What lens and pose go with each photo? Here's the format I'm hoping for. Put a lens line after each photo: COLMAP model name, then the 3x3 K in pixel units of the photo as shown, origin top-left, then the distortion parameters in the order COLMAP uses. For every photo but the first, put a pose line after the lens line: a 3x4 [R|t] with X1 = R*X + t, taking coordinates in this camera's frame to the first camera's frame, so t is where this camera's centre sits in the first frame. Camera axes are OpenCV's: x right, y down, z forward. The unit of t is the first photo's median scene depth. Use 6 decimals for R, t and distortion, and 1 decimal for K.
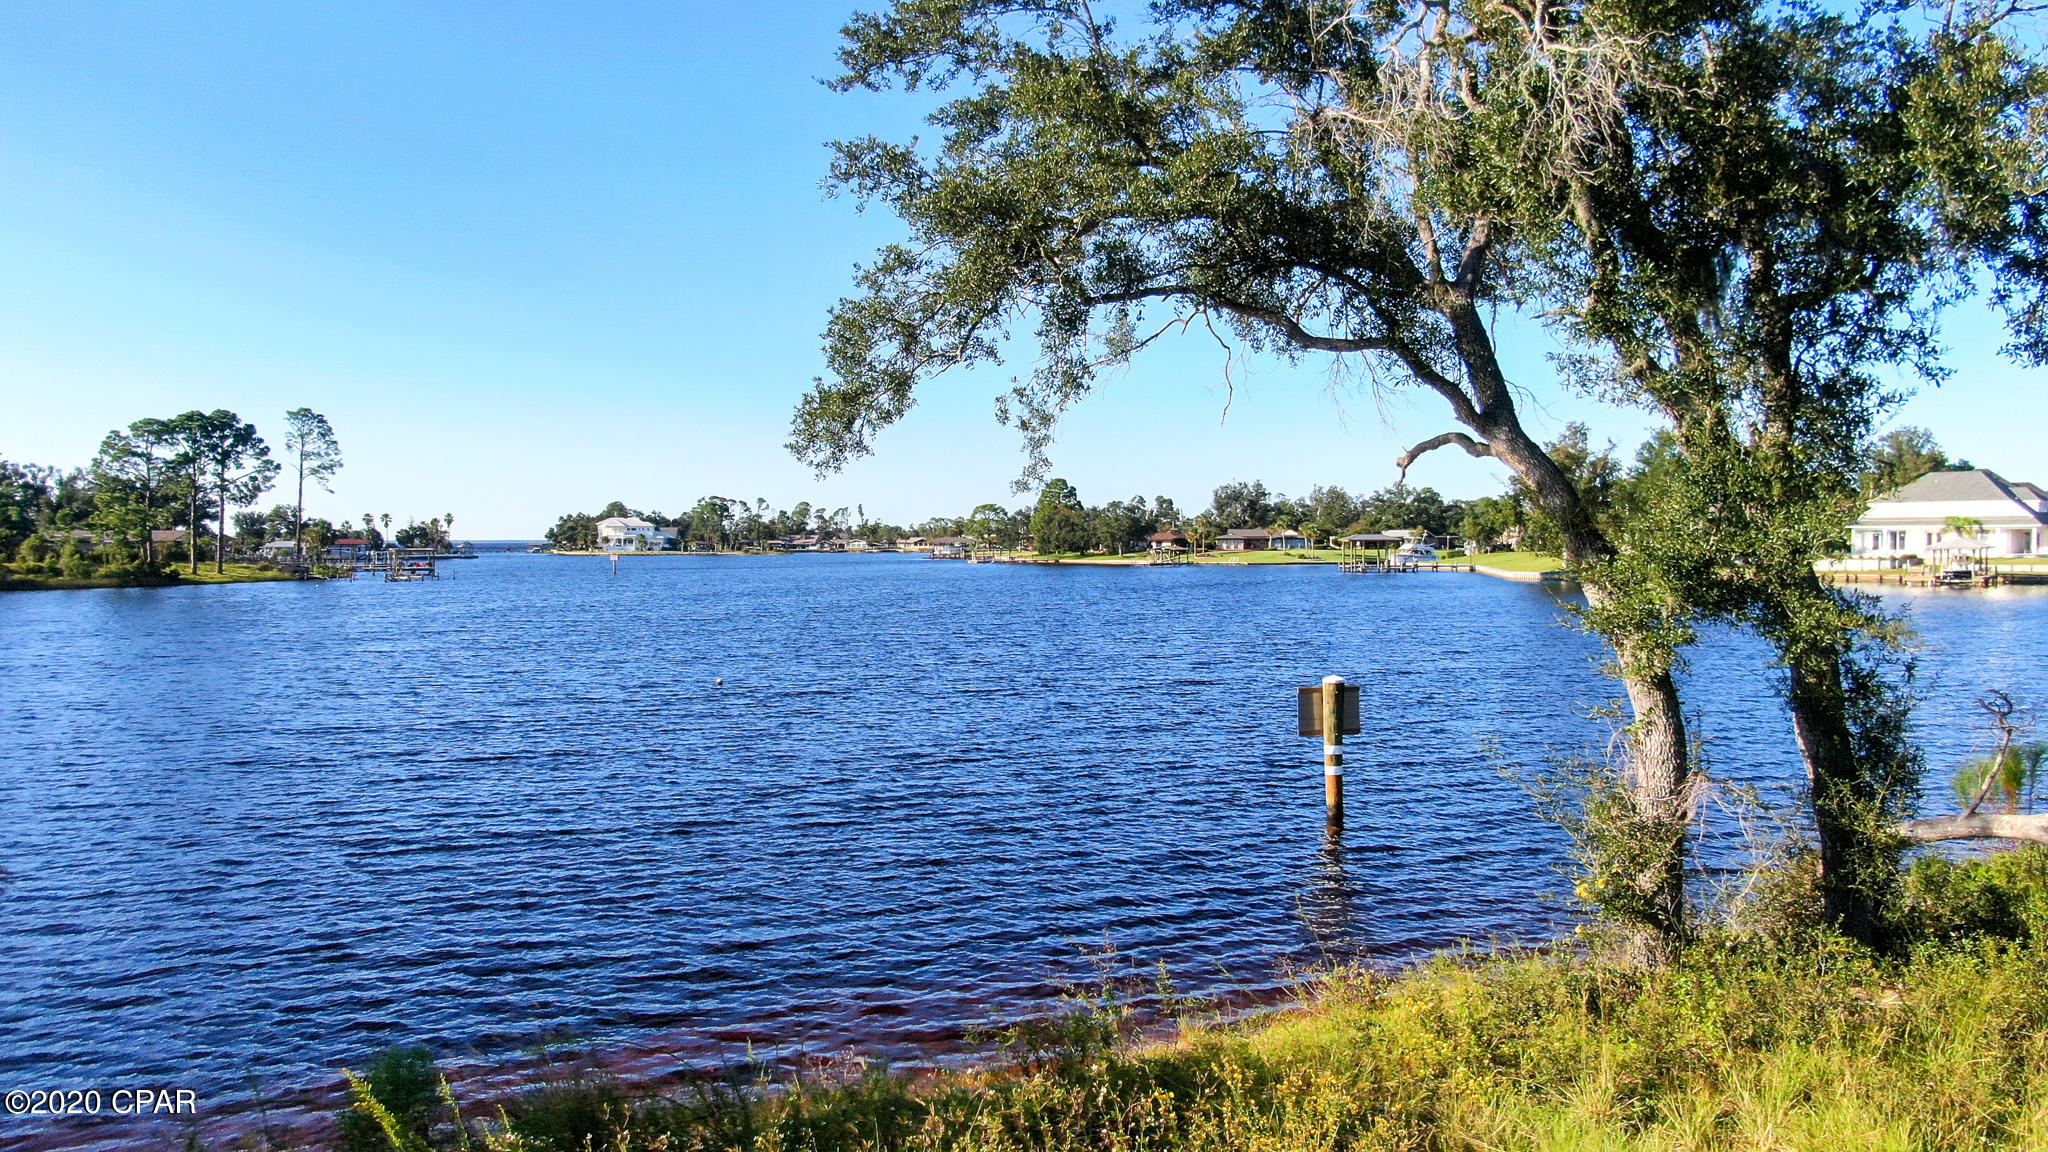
lens RADIAL K [[1467.6, 0, 1024.0], [0, 1467.6, 576.0], [0, 0, 1]] dist [-0.019039, 0.009227]
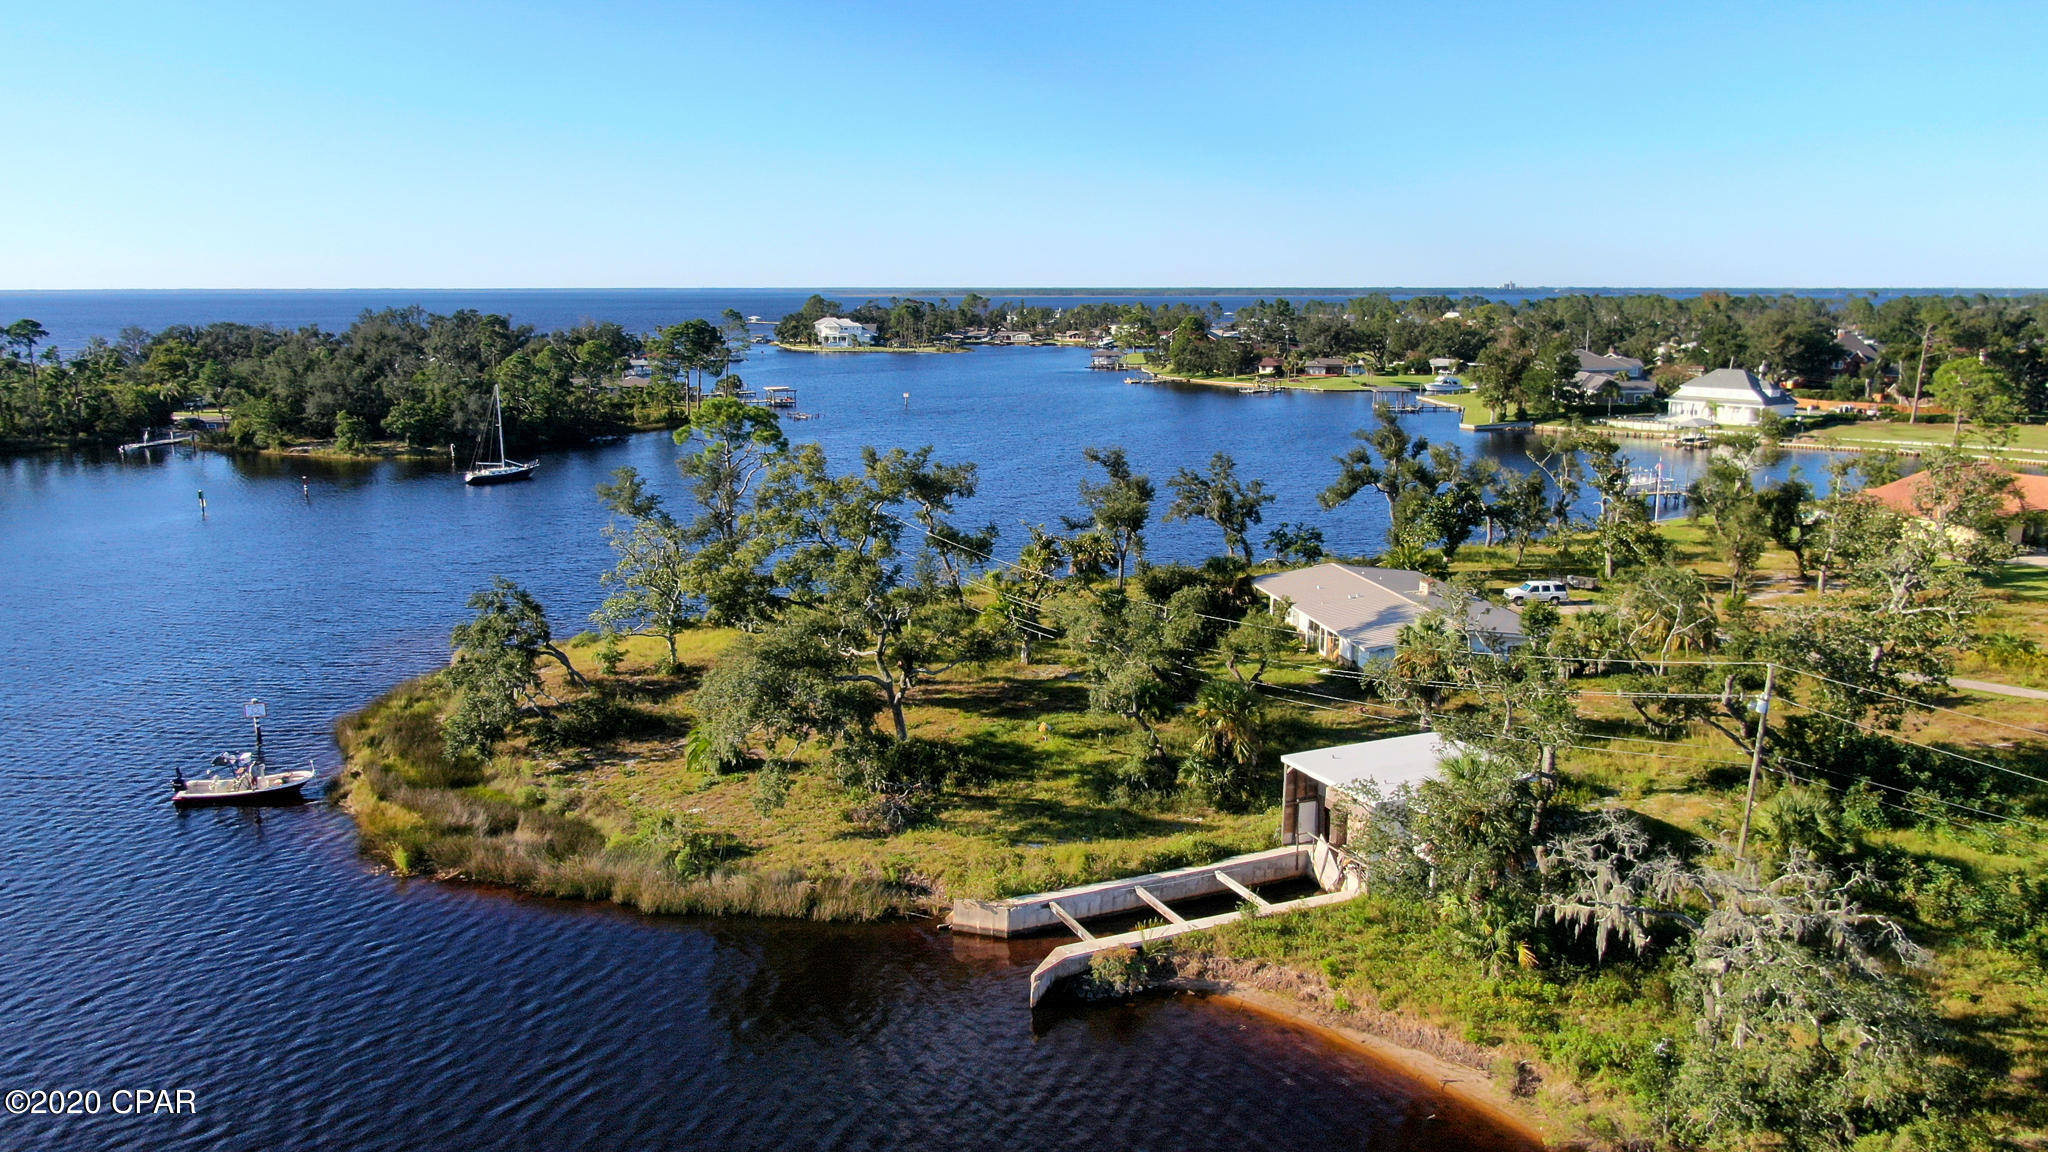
lens RADIAL K [[1467.6, 0, 1024.0], [0, 1467.6, 576.0], [0, 0, 1]] dist [-0.019039, 0.009227]
pose [[0.996173, 0.020732, -0.084913, -0.010867], [-0.006036, 0.985462, 0.169790, -0.063024], [0.087199, -0.168627, 0.981815, -0.402258]]
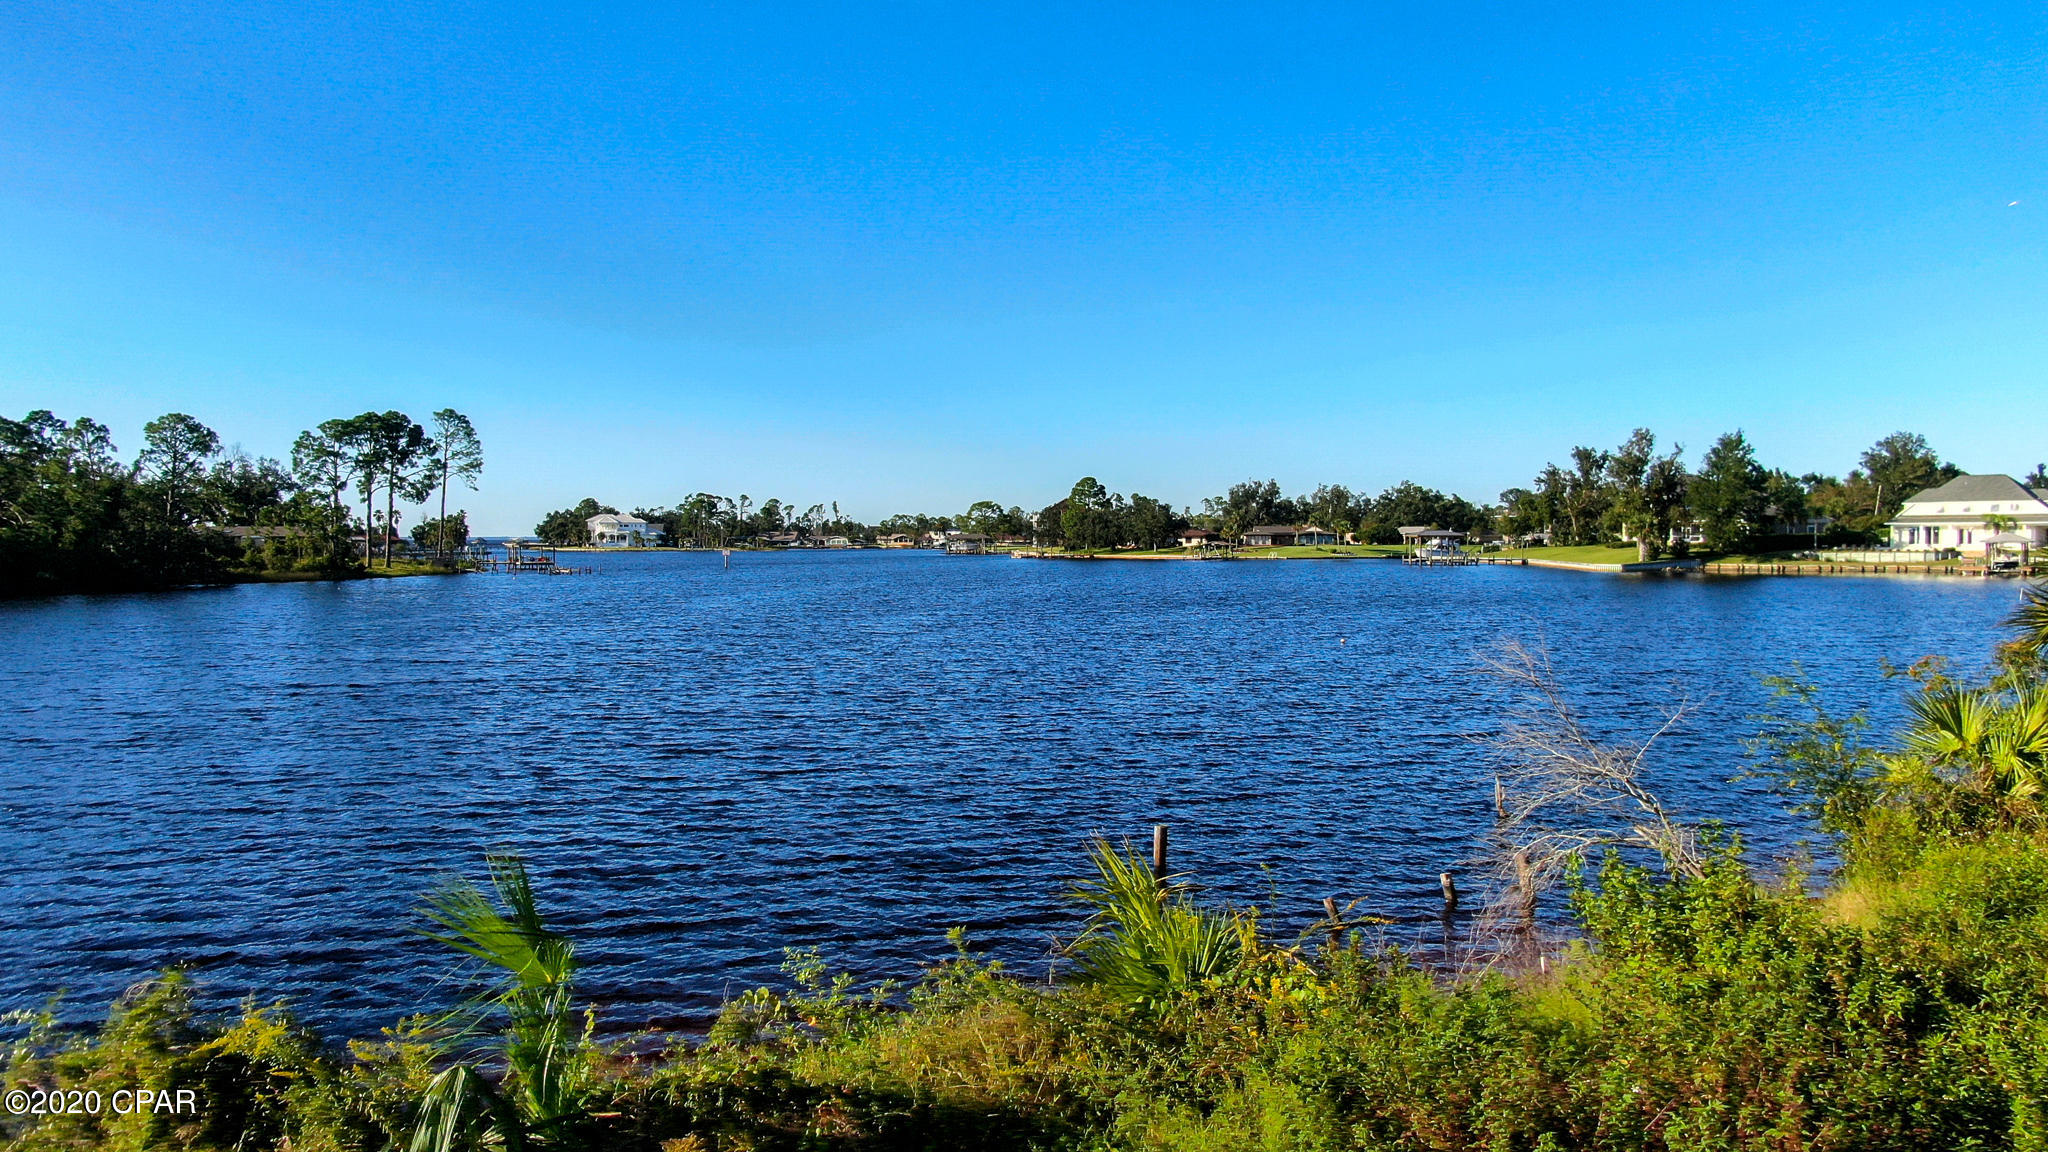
lens RADIAL K [[1467.6, 0, 1024.0], [0, 1467.6, 576.0], [0, 0, 1]] dist [-0.019039, 0.009227]
pose [[0.998028, -0.001792, 0.062739, -0.093672], [0.001662, 0.999996, 0.002126, 0.001742], [-0.062742, -0.002018, 0.998028, -0.043756]]
